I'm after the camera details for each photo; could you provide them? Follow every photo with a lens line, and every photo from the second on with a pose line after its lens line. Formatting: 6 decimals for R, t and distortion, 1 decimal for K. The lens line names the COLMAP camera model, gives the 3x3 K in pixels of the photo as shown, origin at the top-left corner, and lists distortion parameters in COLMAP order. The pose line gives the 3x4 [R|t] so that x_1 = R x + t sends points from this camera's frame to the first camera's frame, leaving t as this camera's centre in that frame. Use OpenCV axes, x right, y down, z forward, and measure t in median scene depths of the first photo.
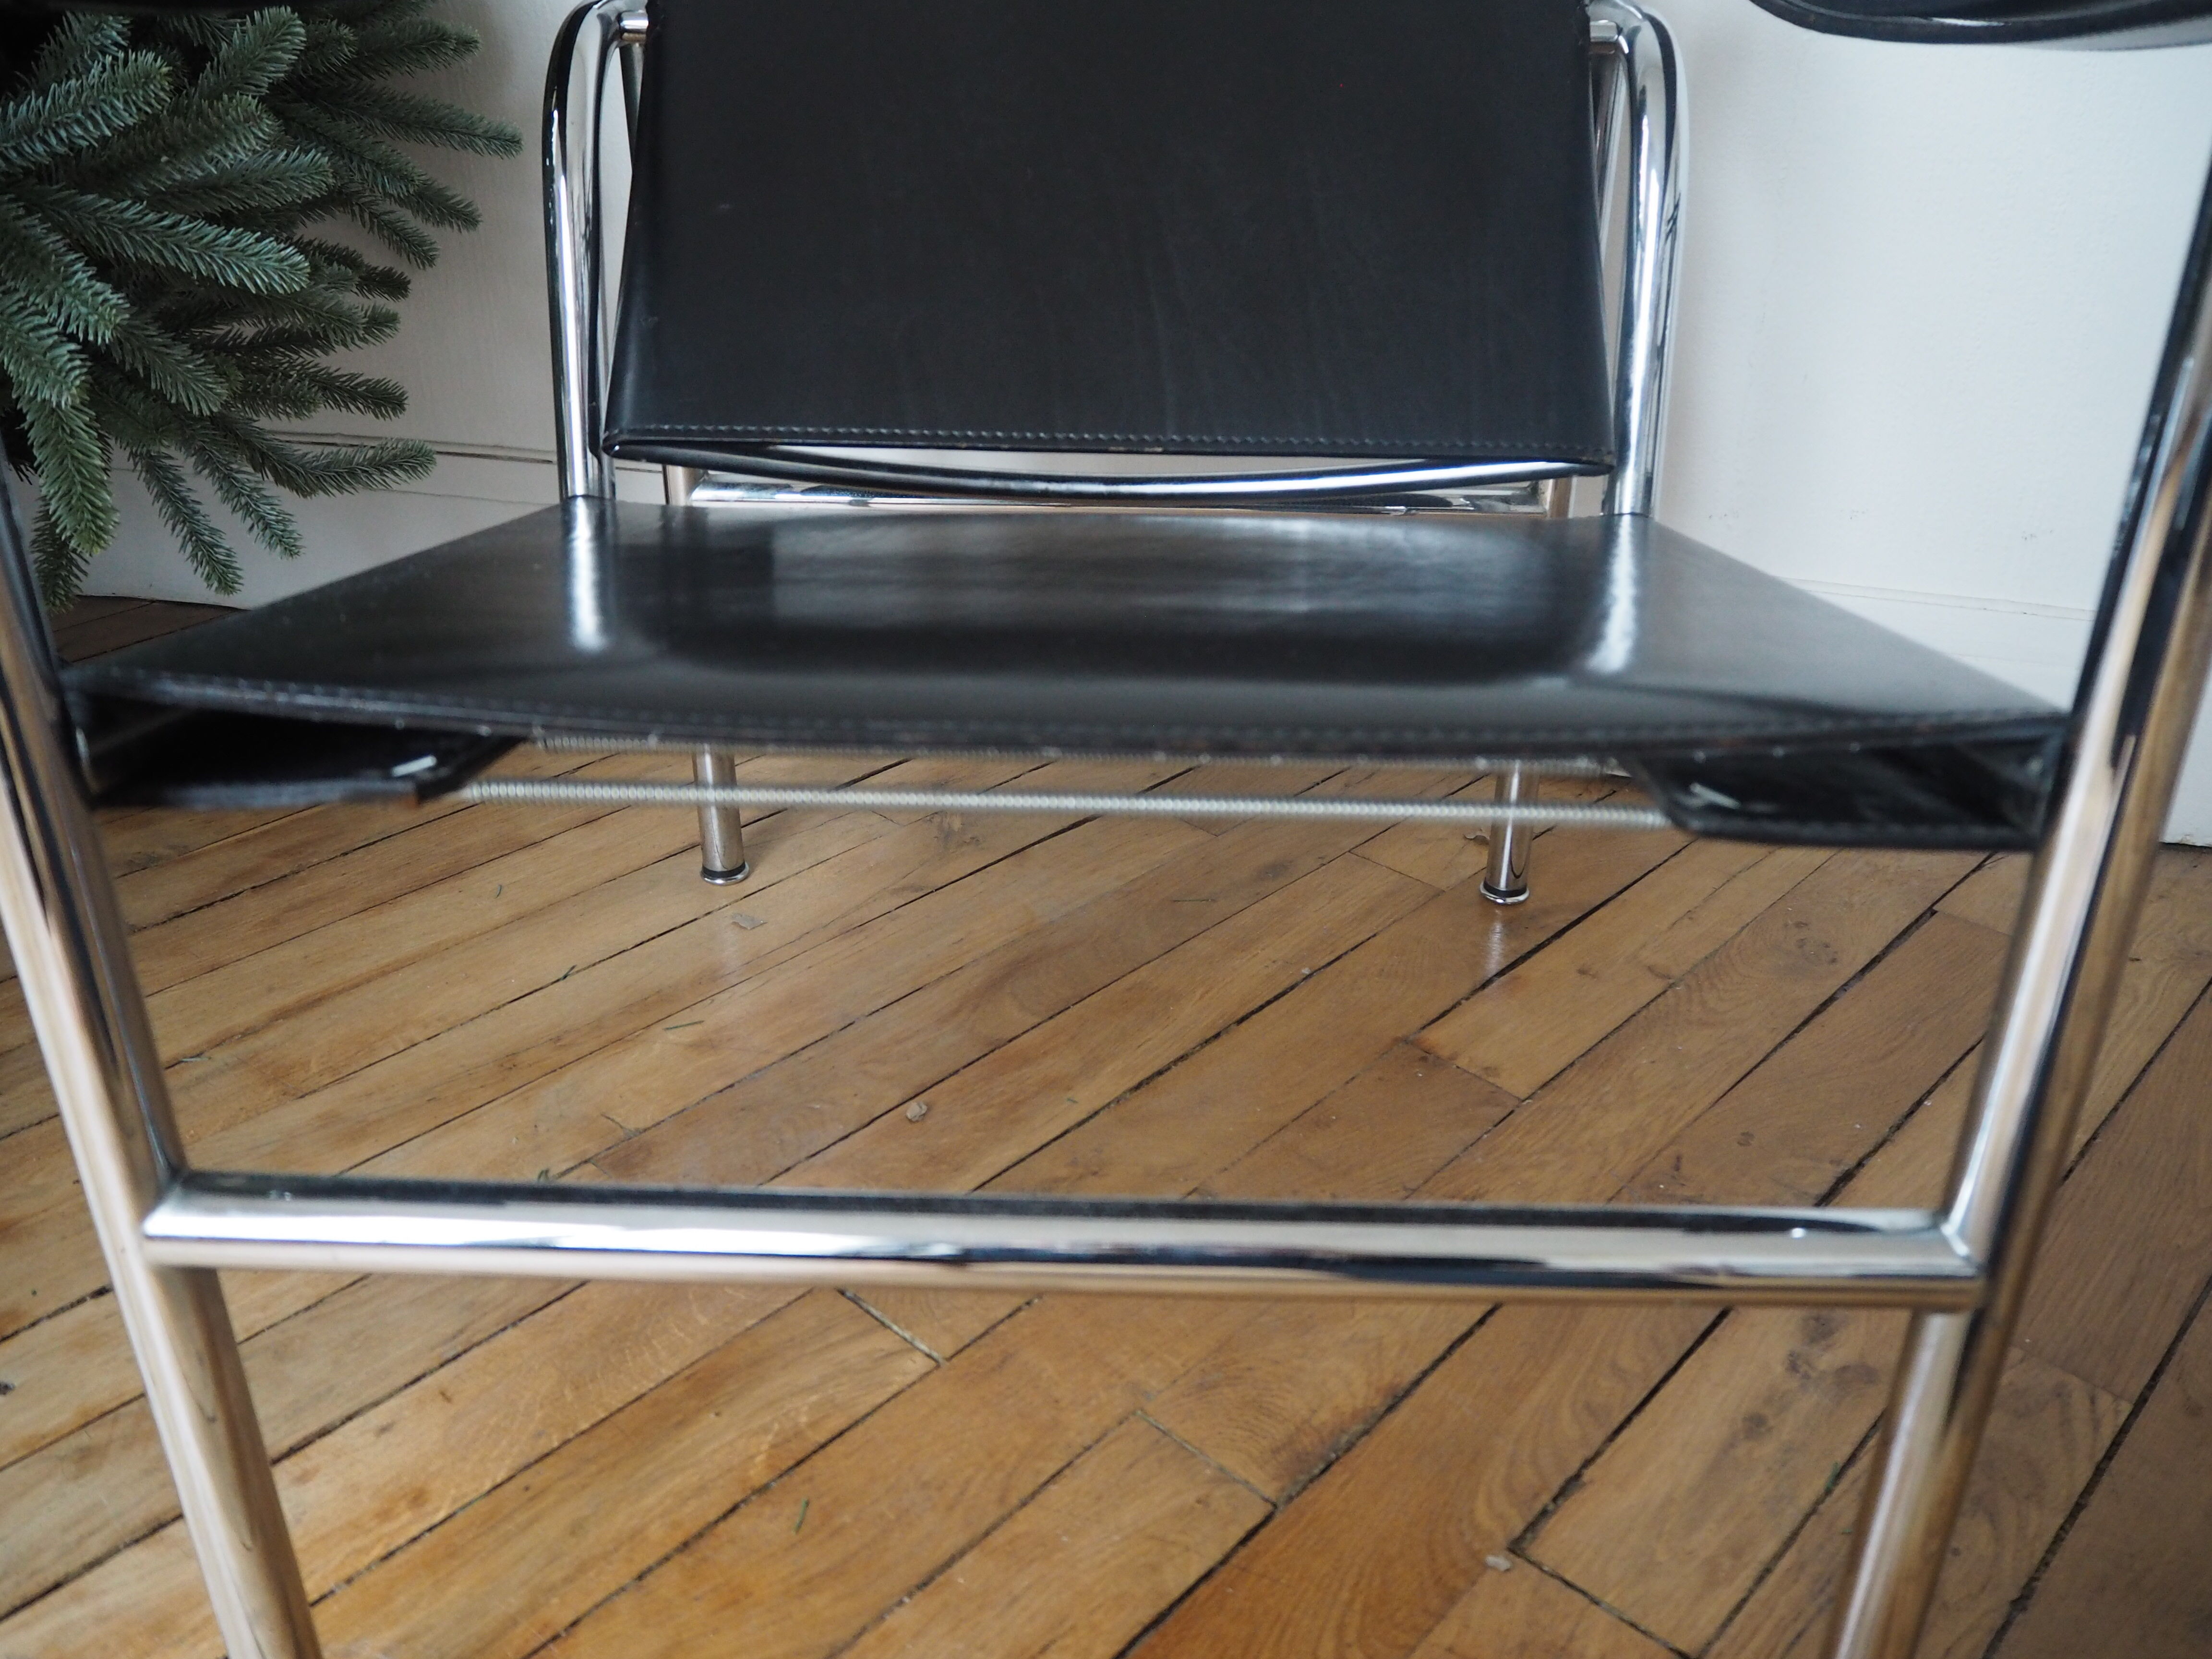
lens RADIAL K [[1845.4, 0, 1099.0], [0, 1845.4, 846.2], [0, 0, 1]] dist [-0.054596, 0.015094]
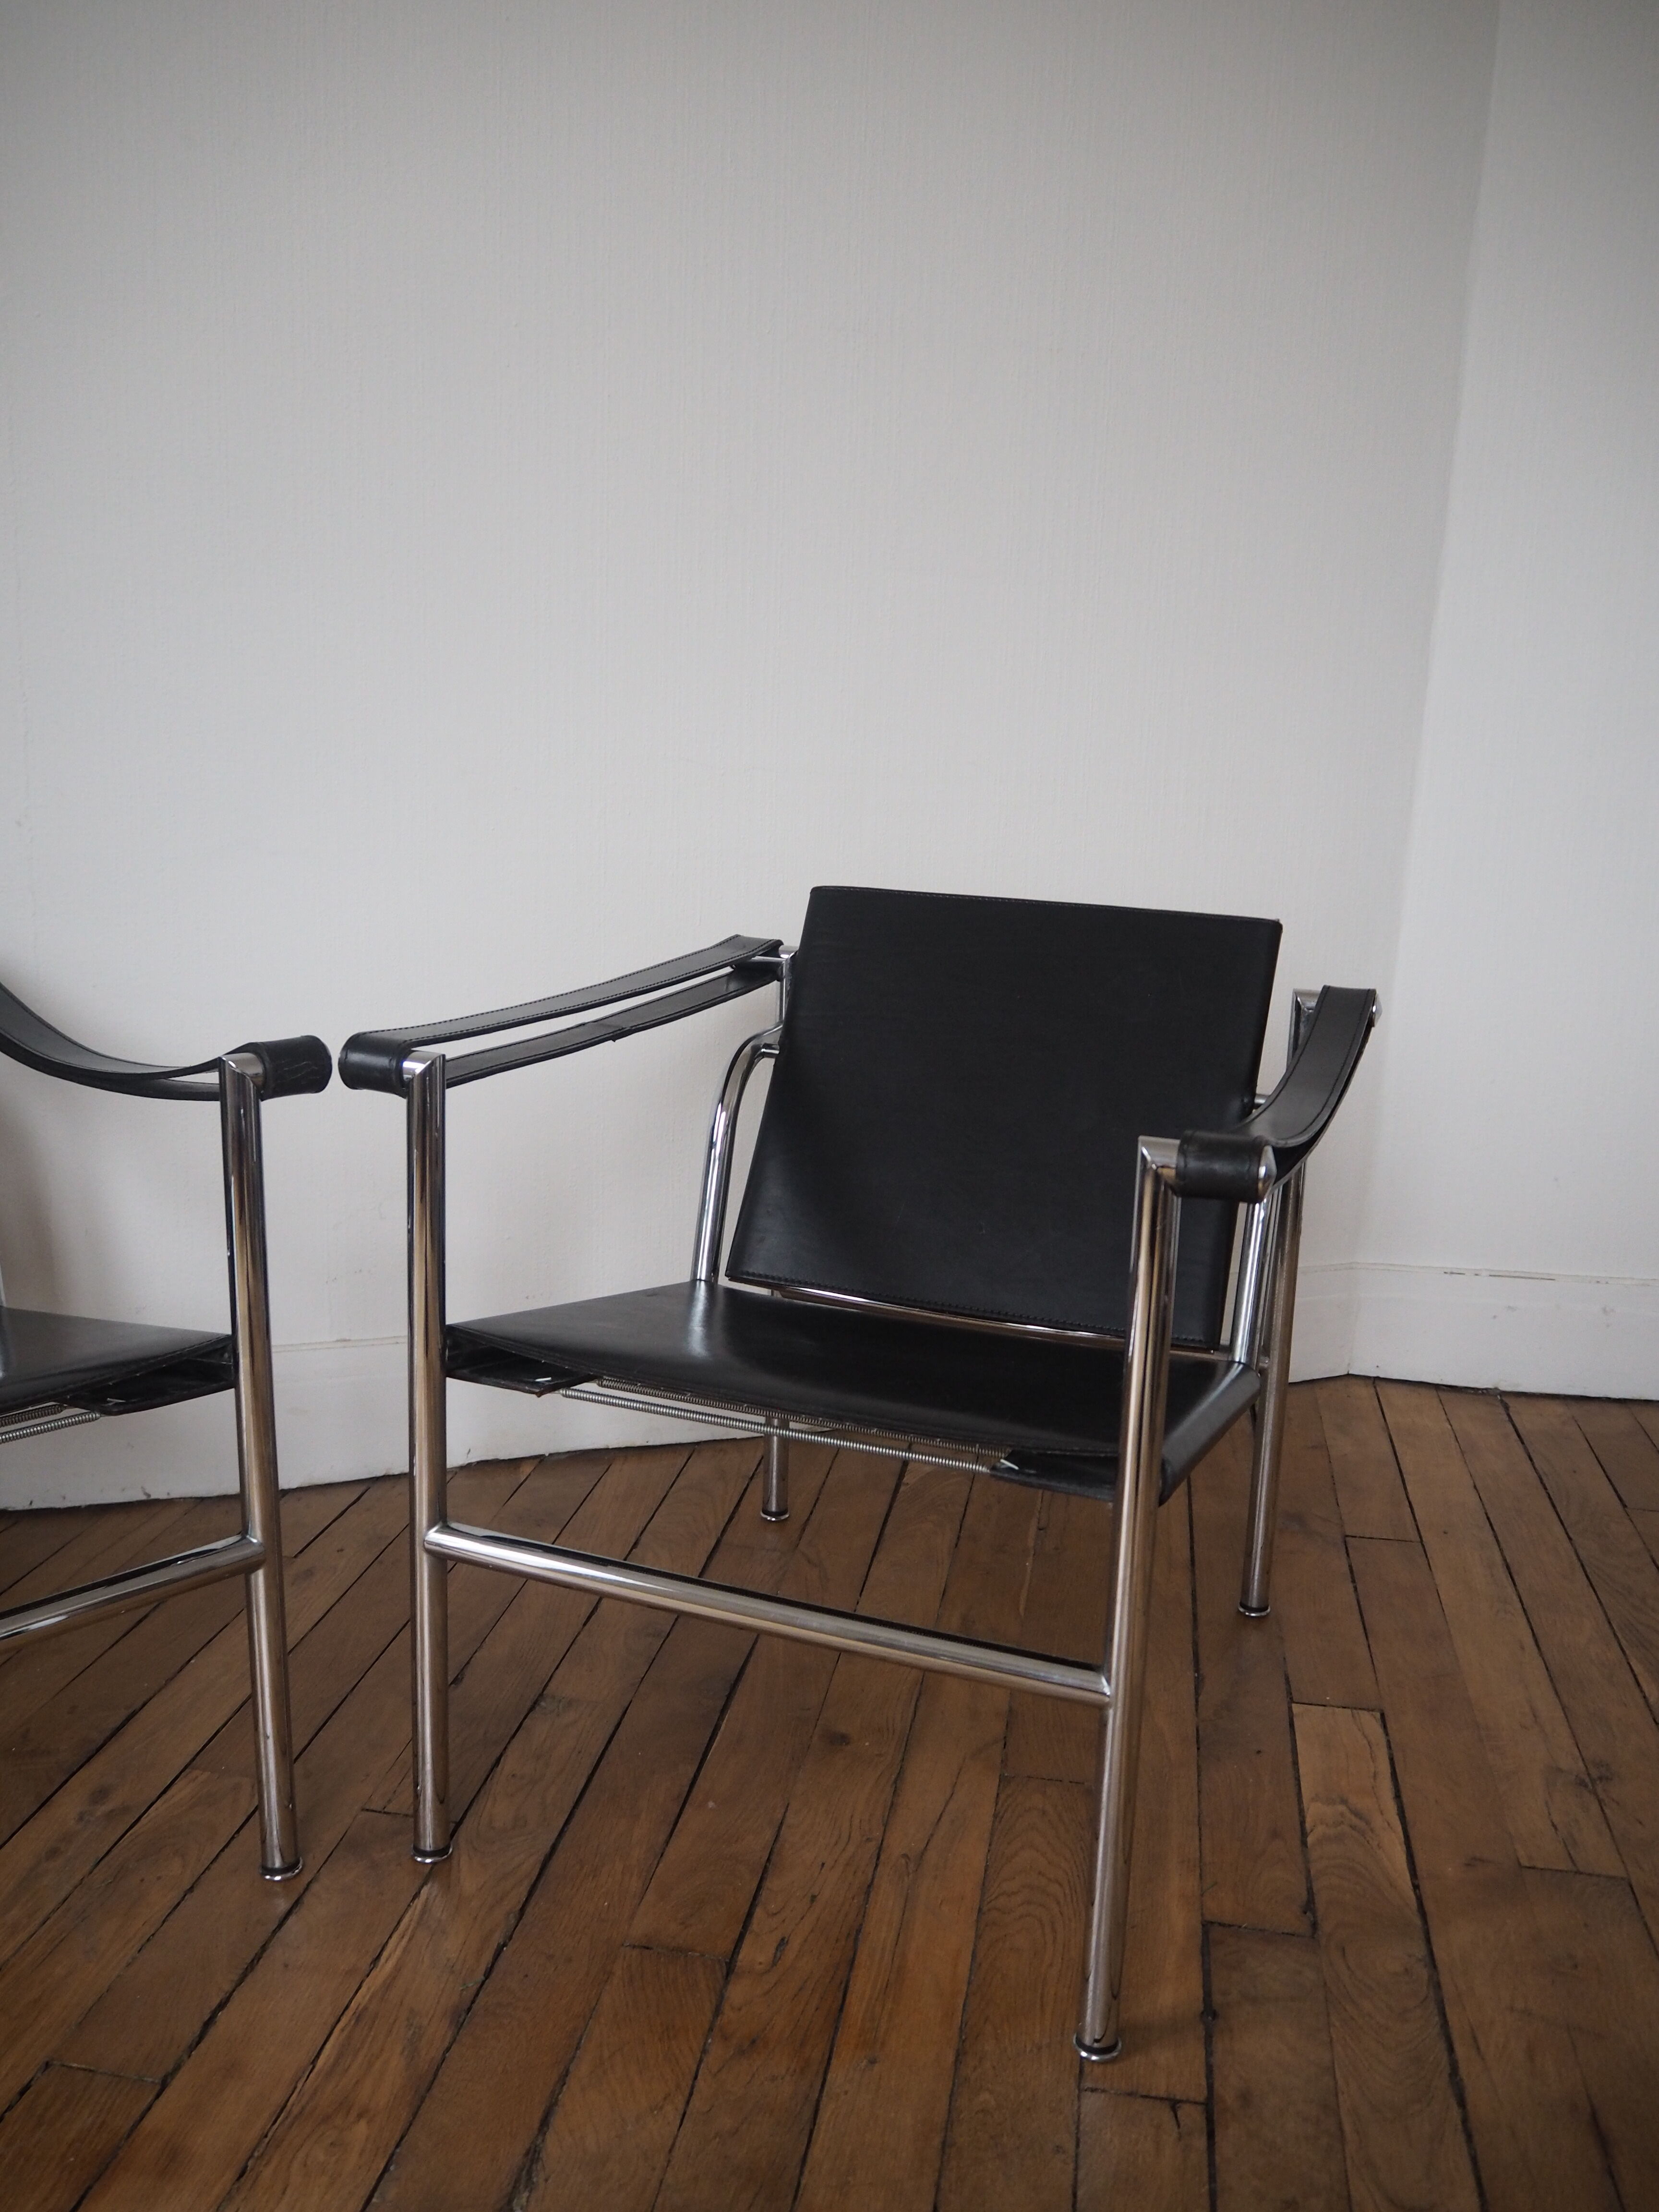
lens RADIAL K [[1857.8, 0, 812.3], [0, 1857.8, 1106.1], [0, 0, 1]] dist [-0.050385, 0.018269]
pose [[0.836489, -0.098907, 0.538984, 0.088758], [0.239780, 0.950482, -0.197712, 0.145810], [-0.492739, 0.294621, 0.818784, -0.896404]]
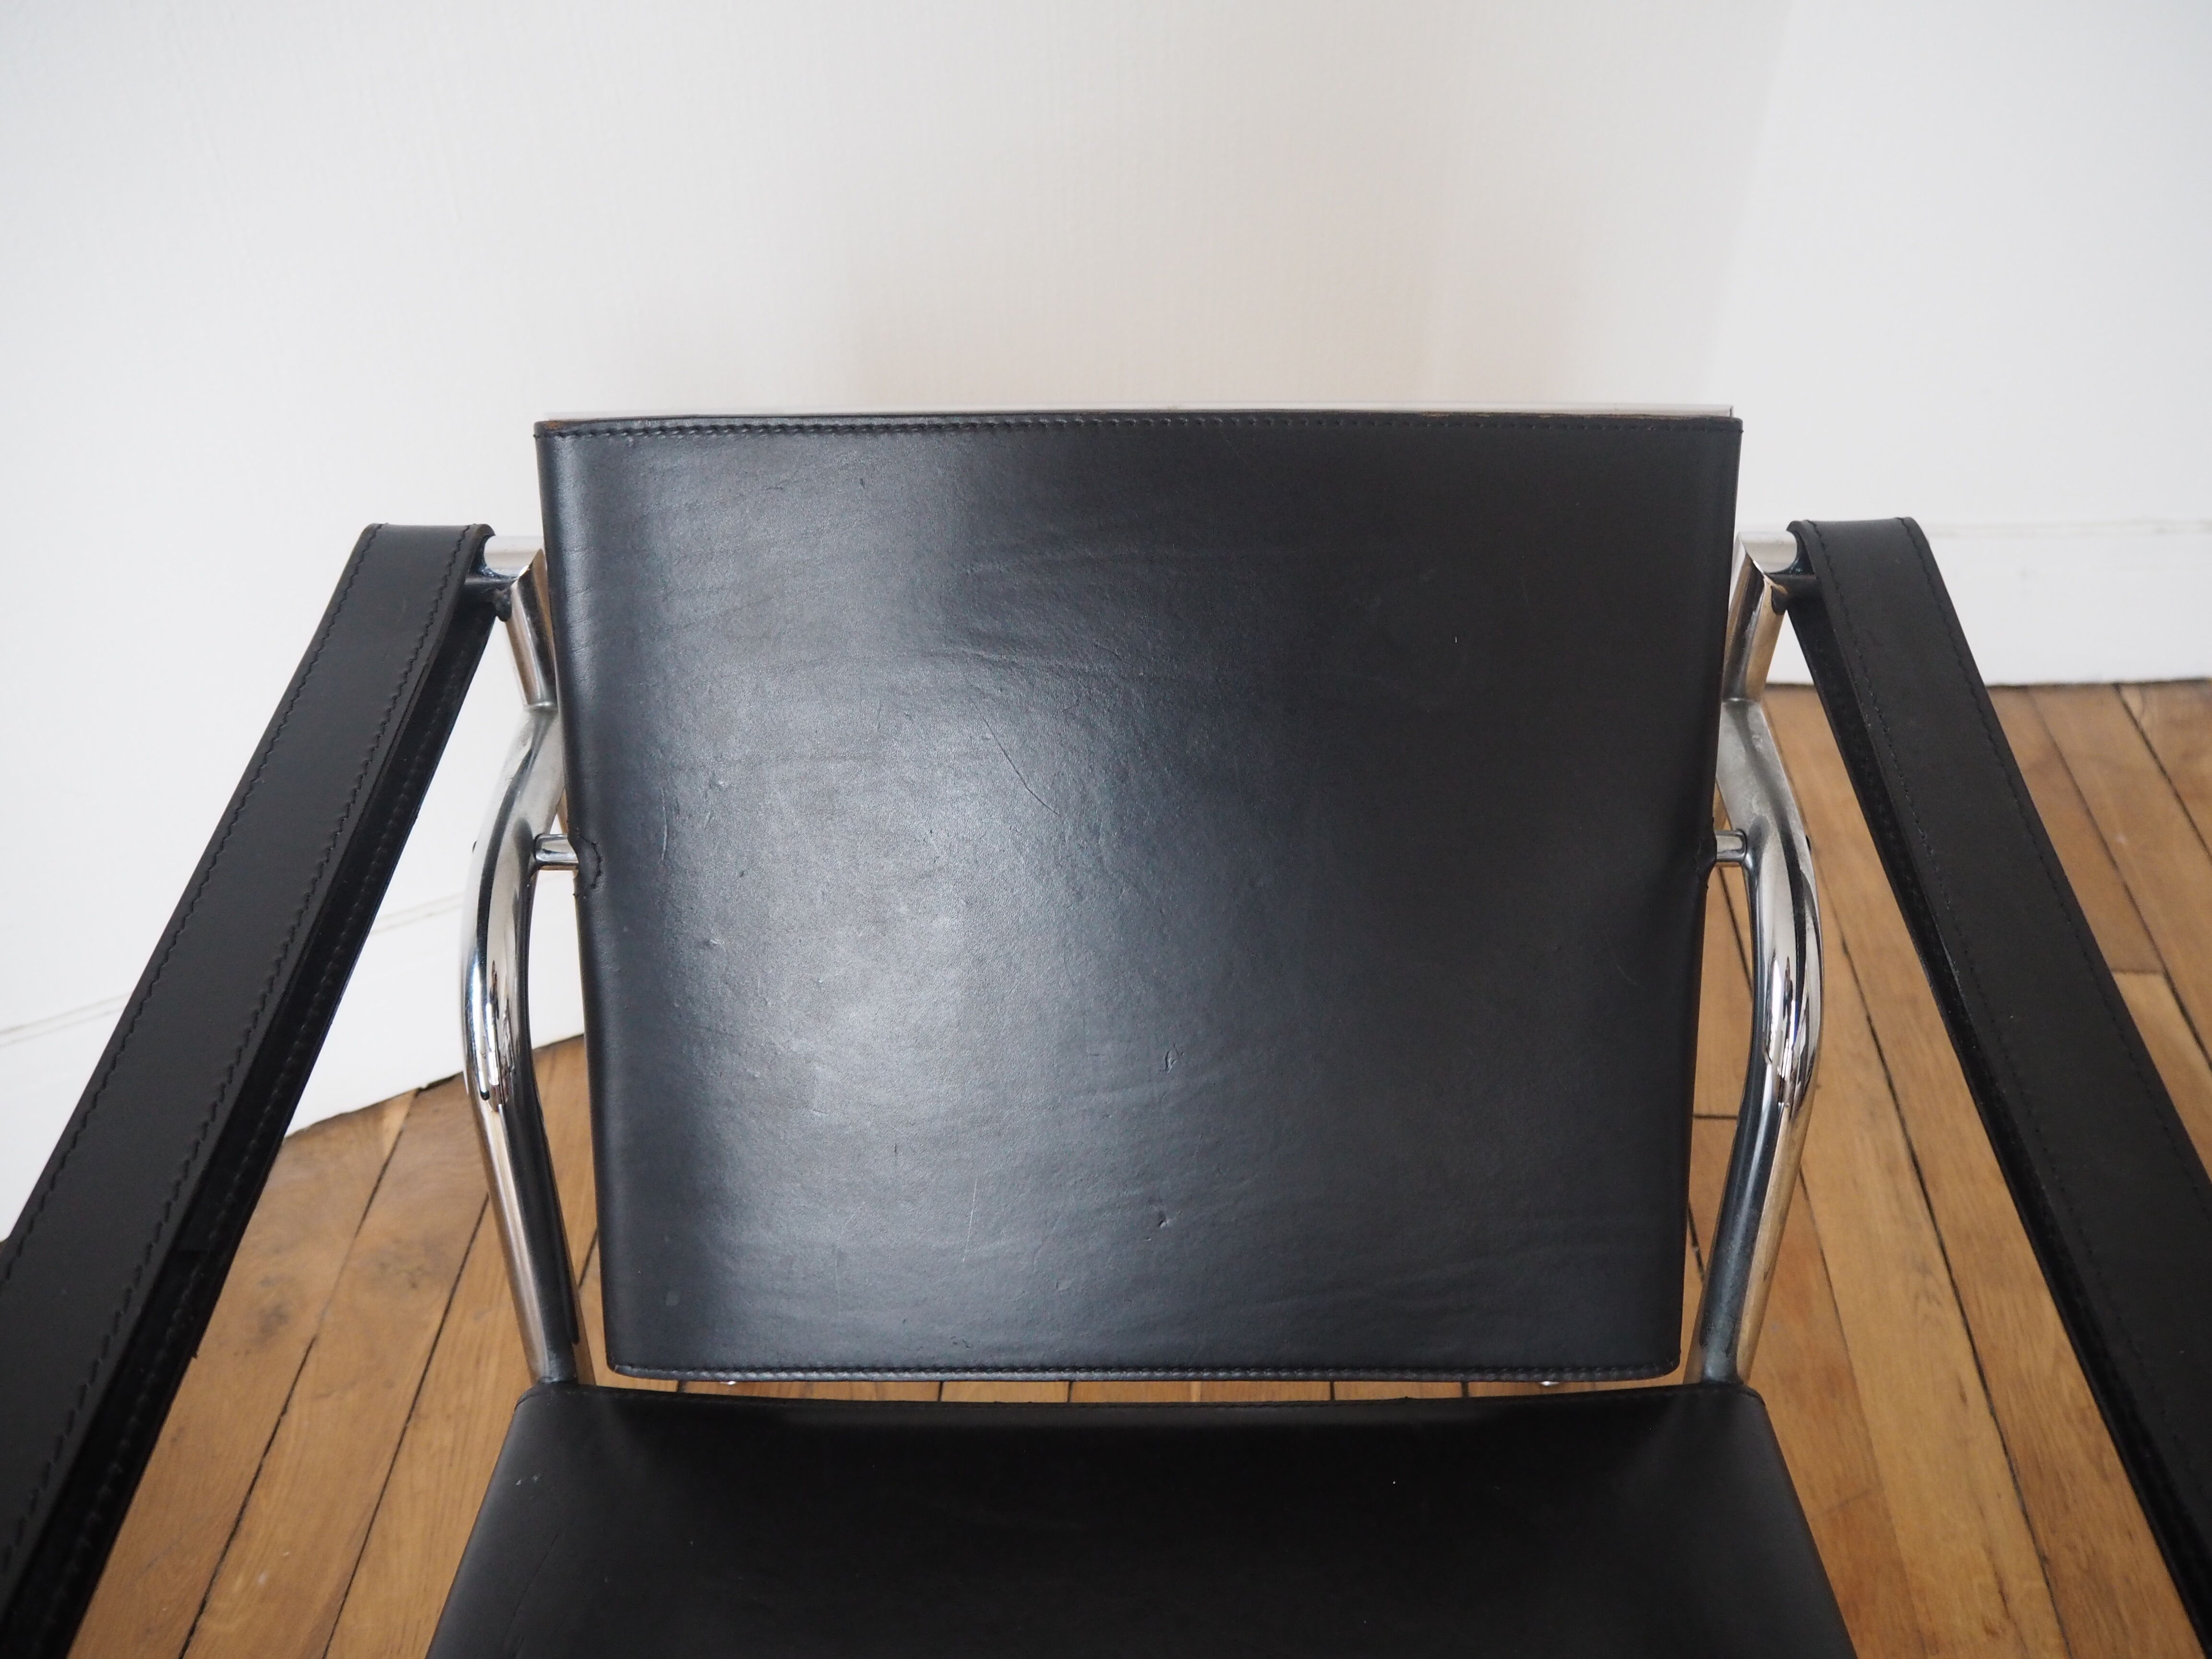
lens RADIAL K [[1842.3, 0, 1106.0], [0, 1842.3, 829.5], [0, 0, 1]] dist [-0.034175, -0.004580]
pose [[0.762880, -0.447269, 0.466867, 0.872428], [0.323552, 0.889281, 0.323254, -0.475344], [-0.559757, -0.095549, 0.823129, -0.146332]]
